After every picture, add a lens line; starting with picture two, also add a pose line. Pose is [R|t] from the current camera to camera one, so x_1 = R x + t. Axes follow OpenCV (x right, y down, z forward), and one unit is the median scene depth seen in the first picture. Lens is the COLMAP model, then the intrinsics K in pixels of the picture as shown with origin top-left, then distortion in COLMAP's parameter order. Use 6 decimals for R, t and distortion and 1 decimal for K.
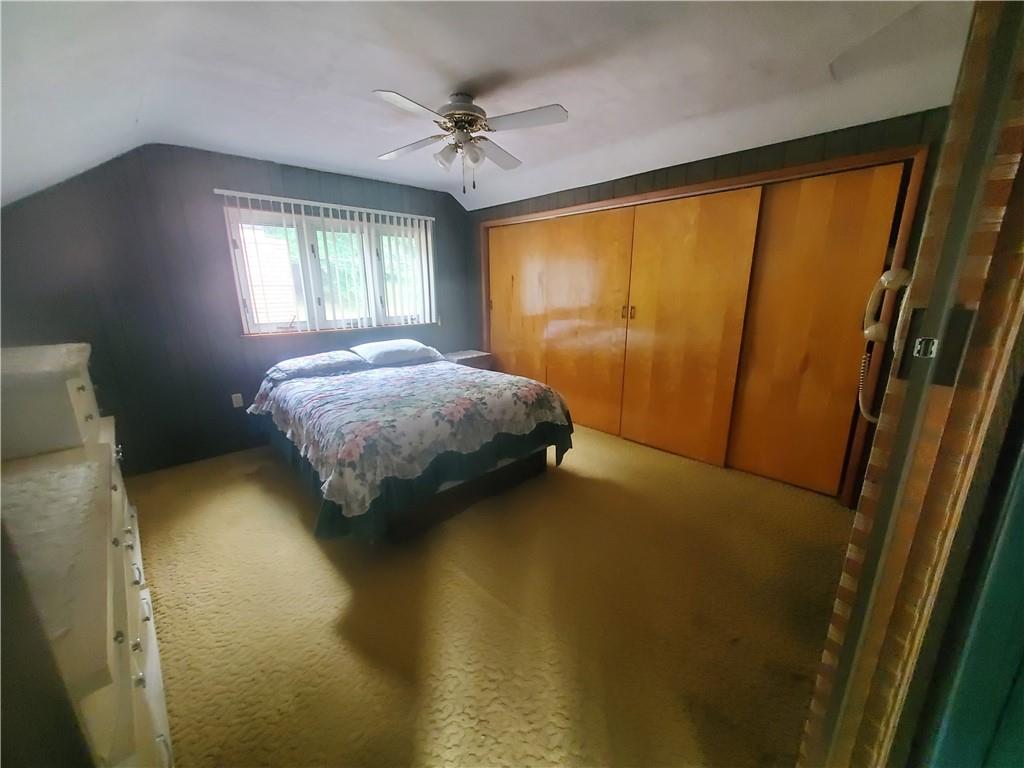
lens RADIAL K [[403.9, 0, 507.2], [0, 403.9, 389.1], [0, 0, 1]] dist [0.004231, -0.001720]
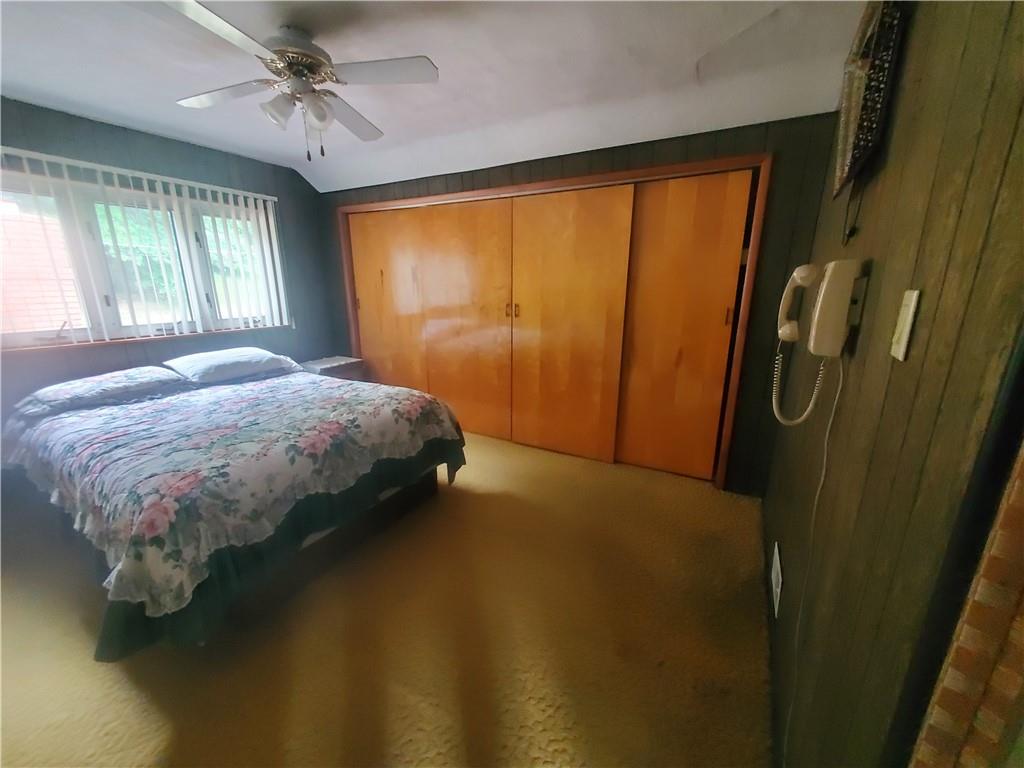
lens RADIAL K [[403.9, 0, 507.0], [0, 403.9, 389.1], [0, 0, 1]] dist [0.004231, -0.001720]
pose [[0.953956, -0.069286, 0.291834, -0.001142], [0.067450, 0.997589, 0.016361, -0.025898], [-0.292264, 0.004077, 0.956329, 0.112342]]
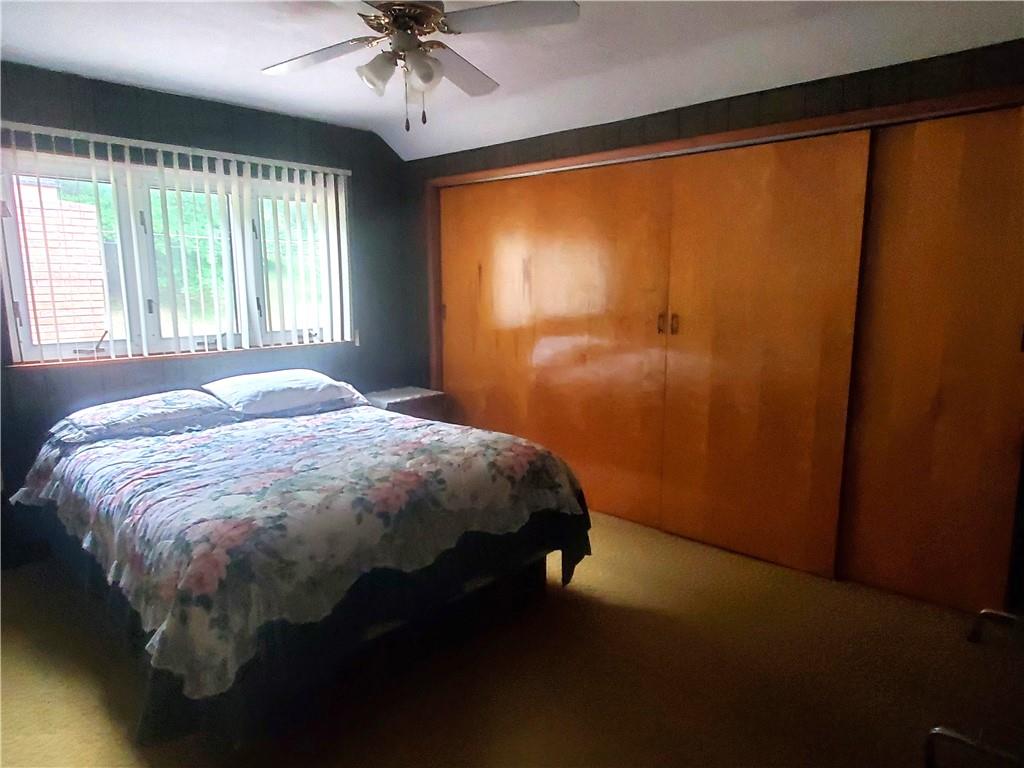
lens RADIAL K [[662.0, 0, 506.1], [0, 662.0, 387.3], [0, 0, 1]] dist [0.006004, -0.006198]
pose [[0.997772, -0.007138, 0.066332, -0.021275], [0.013063, 0.995917, -0.089324, -0.010119], [-0.065424, 0.089991, 0.993791, 0.033892]]
